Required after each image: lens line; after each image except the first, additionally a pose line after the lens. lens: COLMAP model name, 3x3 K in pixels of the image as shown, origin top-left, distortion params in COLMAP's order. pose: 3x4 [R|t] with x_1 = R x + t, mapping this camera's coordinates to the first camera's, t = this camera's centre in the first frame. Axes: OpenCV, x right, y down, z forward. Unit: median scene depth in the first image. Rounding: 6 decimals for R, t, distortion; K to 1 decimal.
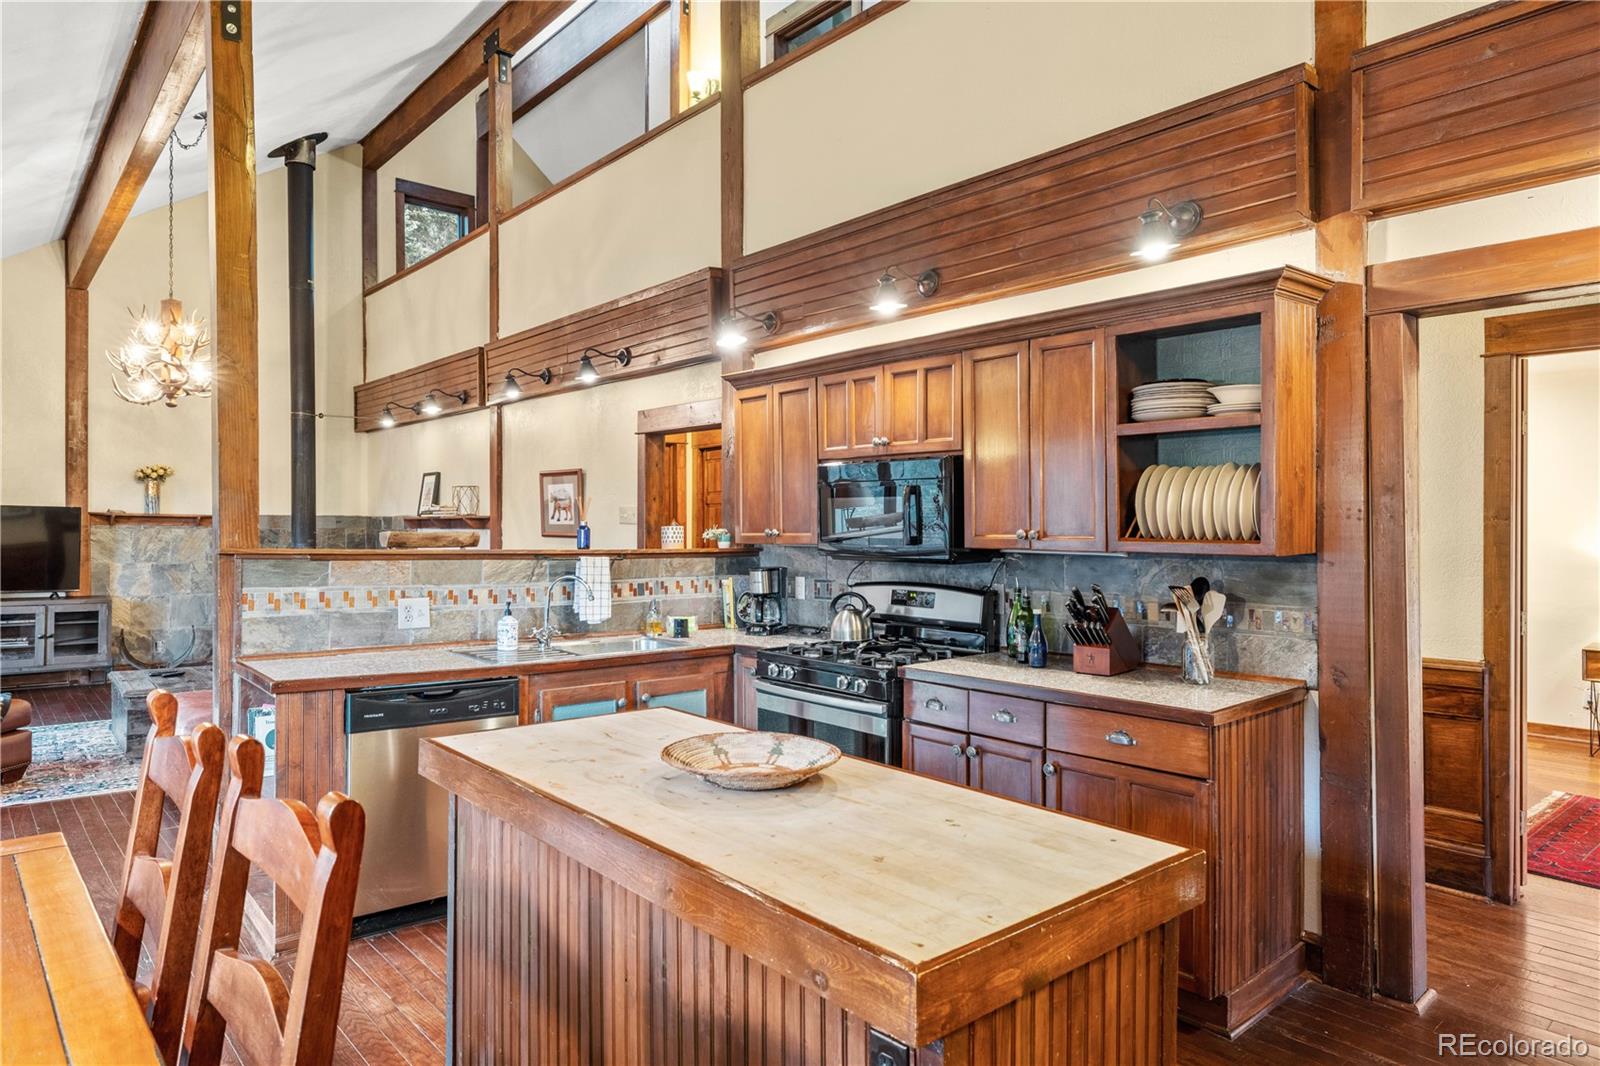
lens RADIAL K [[949.7, 0, 793.6], [0, 949.7, 532.3], [0, 0, 1]] dist [-0.004727, -0.000511]
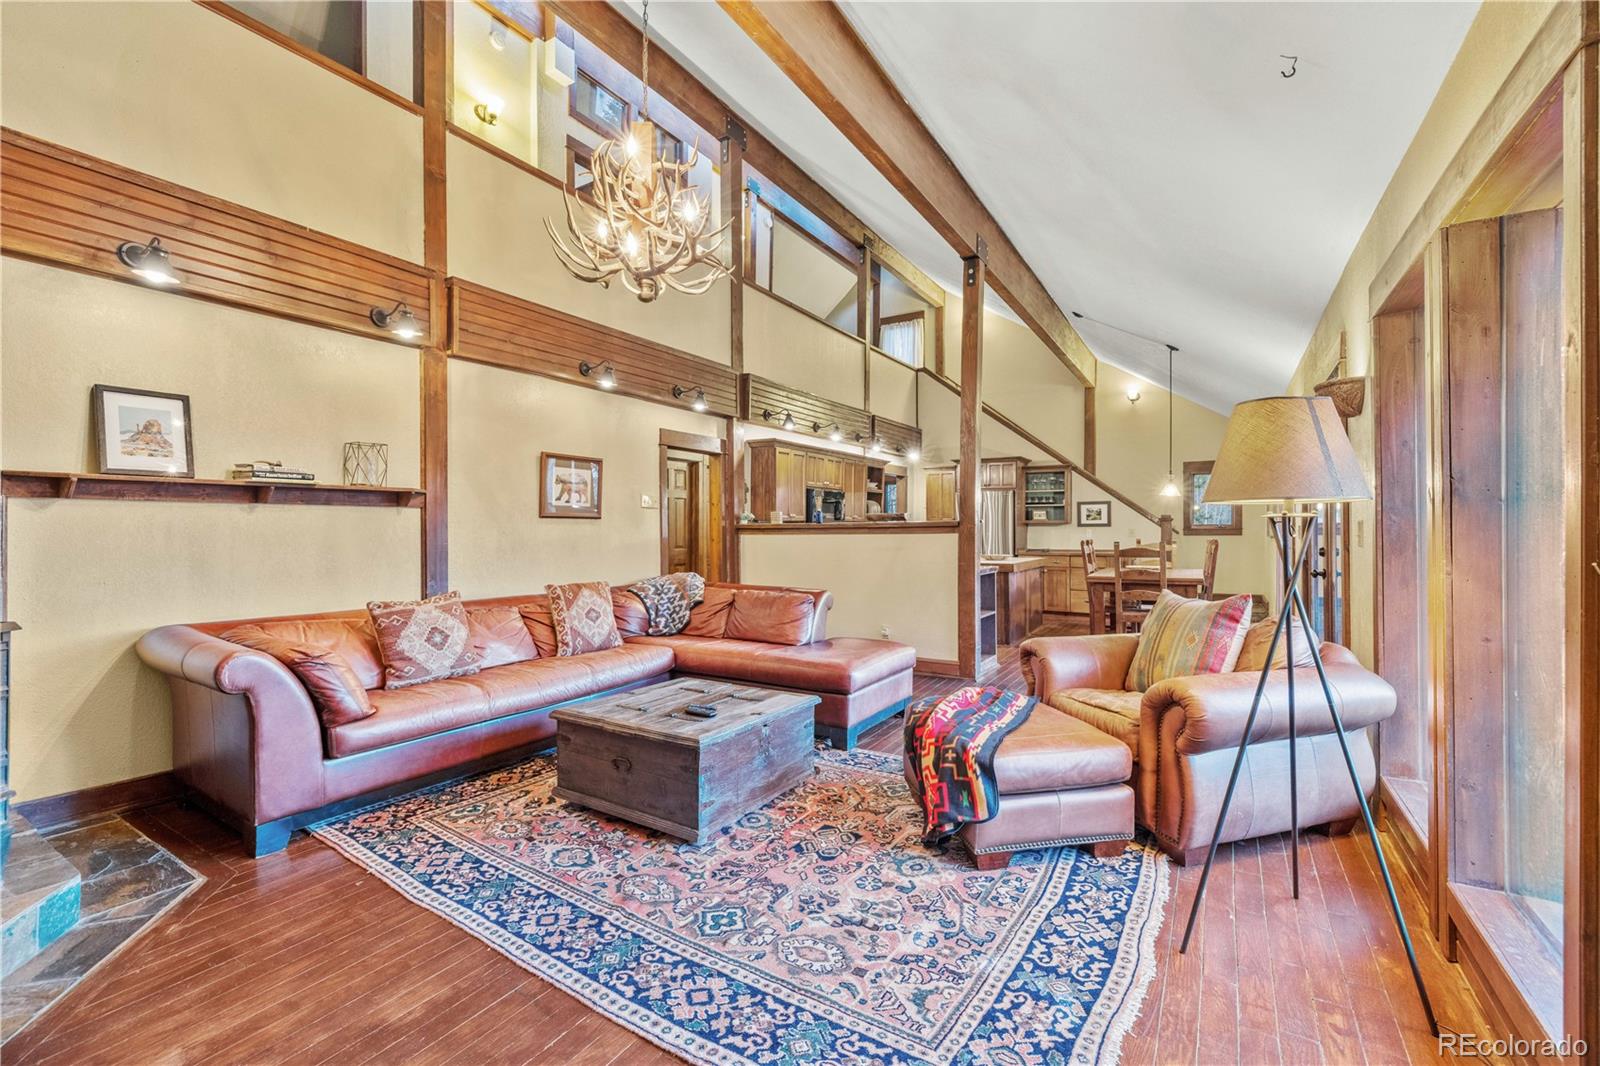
lens RADIAL K [[672.6, 0, 790.7], [0, 672.6, 532.3], [0, 0, 1]] dist [-0.002618, 0.000009]
pose [[-0.280296, -0.011548, 0.959844, -1.513186], [0.004141, 0.999904, 0.013239, 0.017677], [-0.959905, 0.007686, -0.280221, 1.415509]]
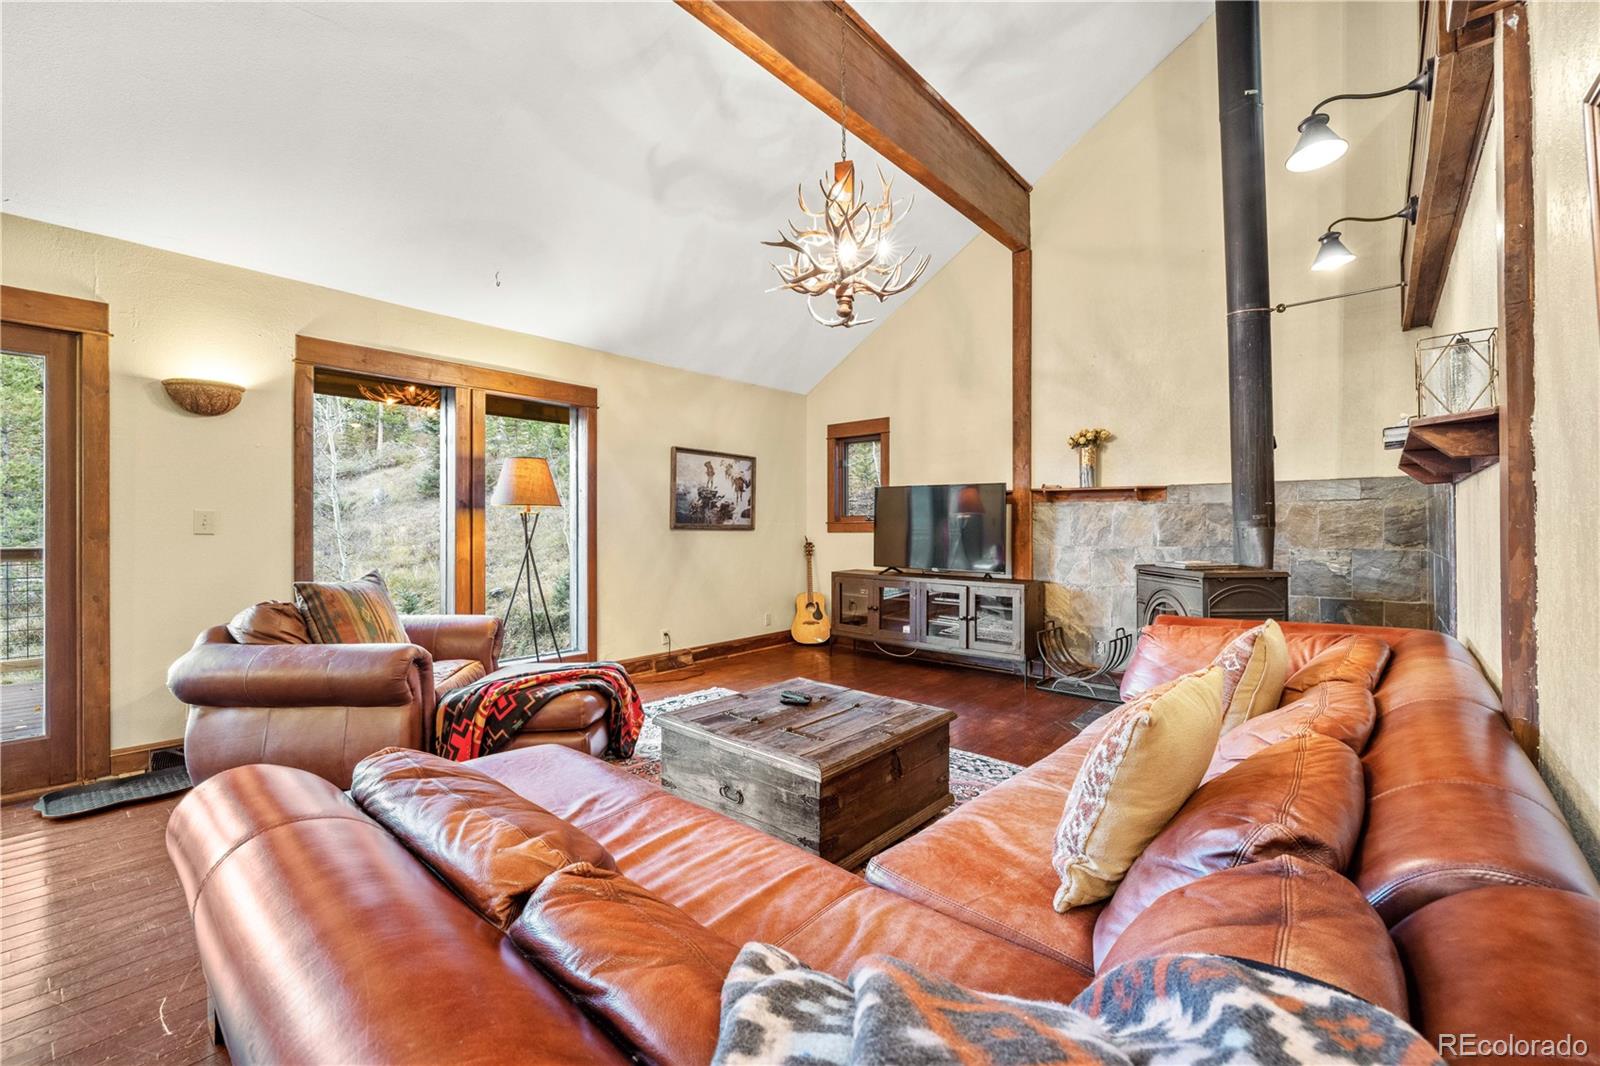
lens RADIAL K [[672.6, 0, 793.4], [0, 672.6, 525.8], [0, 0, 1]] dist [-0.002618, 0.000009]
pose [[0.136707, -0.006009, -0.990593, -0.233663], [-0.004062, 0.999970, -0.006626, 0.035576], [0.990603, 0.004929, 0.136679, 1.228167]]
